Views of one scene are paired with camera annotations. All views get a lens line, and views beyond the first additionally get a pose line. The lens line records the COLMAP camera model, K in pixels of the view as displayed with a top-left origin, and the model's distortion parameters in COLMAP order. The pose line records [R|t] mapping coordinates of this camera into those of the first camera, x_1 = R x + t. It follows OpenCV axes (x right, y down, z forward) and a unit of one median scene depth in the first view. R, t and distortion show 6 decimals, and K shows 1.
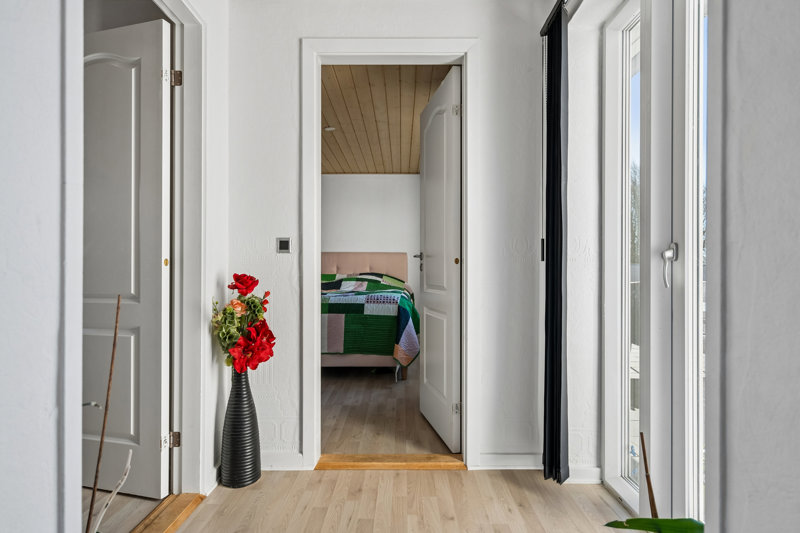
lens RADIAL K [[439.8, 0, 400.8], [0, 439.8, 266.8], [0, 0, 1]] dist [0.001876, 0.000432]
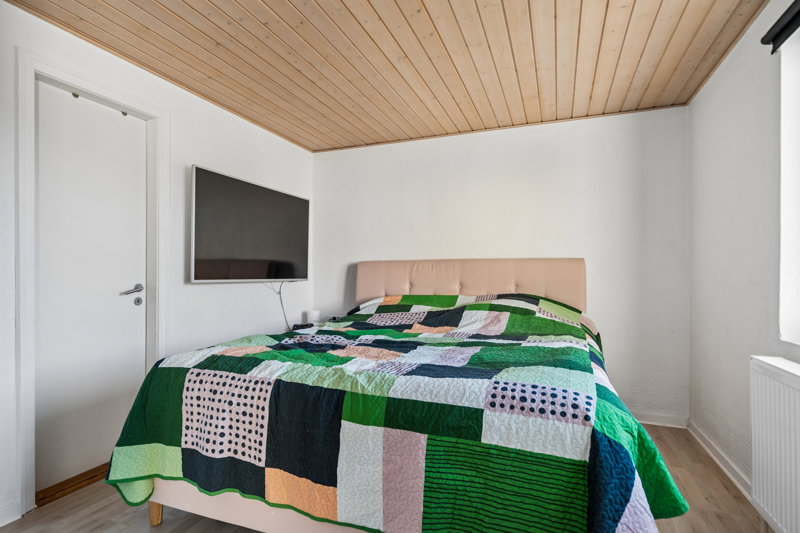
lens RADIAL K [[403.9, 0, 399.9], [0, 403.9, 269.3], [0, 0, 1]] dist [-0.003090, -0.000280]
pose [[0.931412, -0.004756, -0.363936, -0.019838], [0.002529, 0.999975, -0.006597, -0.017240], [0.363958, 0.005224, 0.931401, 0.484490]]
